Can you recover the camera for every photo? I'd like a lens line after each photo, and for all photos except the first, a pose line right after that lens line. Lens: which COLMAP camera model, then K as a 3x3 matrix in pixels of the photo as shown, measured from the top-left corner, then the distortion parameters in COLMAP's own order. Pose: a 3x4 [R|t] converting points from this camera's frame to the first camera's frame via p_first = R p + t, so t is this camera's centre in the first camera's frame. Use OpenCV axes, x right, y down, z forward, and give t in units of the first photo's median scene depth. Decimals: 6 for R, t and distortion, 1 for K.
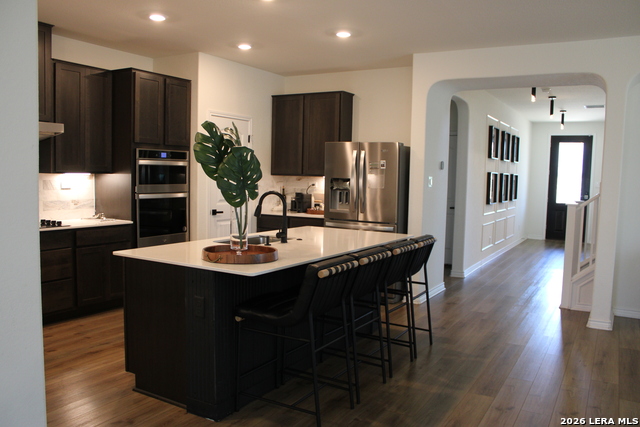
lens RADIAL K [[544.6, 0, 320.0], [0, 544.6, 213.5], [0, 0, 1]] dist [-0.169330, 0.139292]
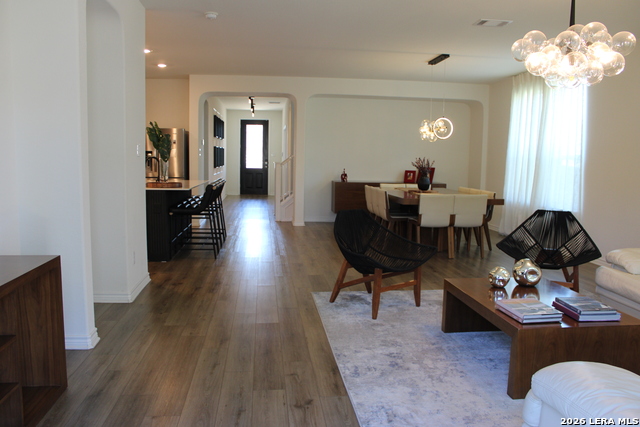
lens RADIAL K [[544.6, 0, 320.0], [0, 544.6, 213.5], [0, 0, 1]] dist [-0.169330, 0.139292]
pose [[0.812254, -0.075017, 0.578460, -0.264745], [0.049795, 0.996993, 0.059373, 0.027834], [-0.581174, -0.019422, 0.813547, -0.318167]]
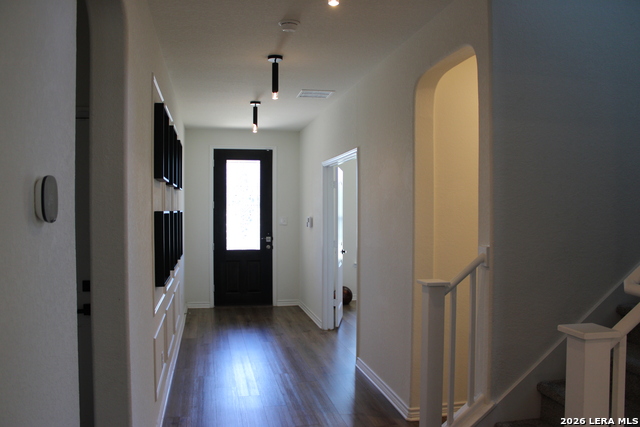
lens RADIAL K [[544.6, 0, 320.0], [0, 544.6, 213.5], [0, 0, 1]] dist [-0.169330, 0.139292]
pose [[0.754028, -0.032794, 0.656023, 0.104288], [0.070539, 0.997020, -0.031238, -0.041946], [-0.653043, 0.069829, 0.754094, 0.468105]]
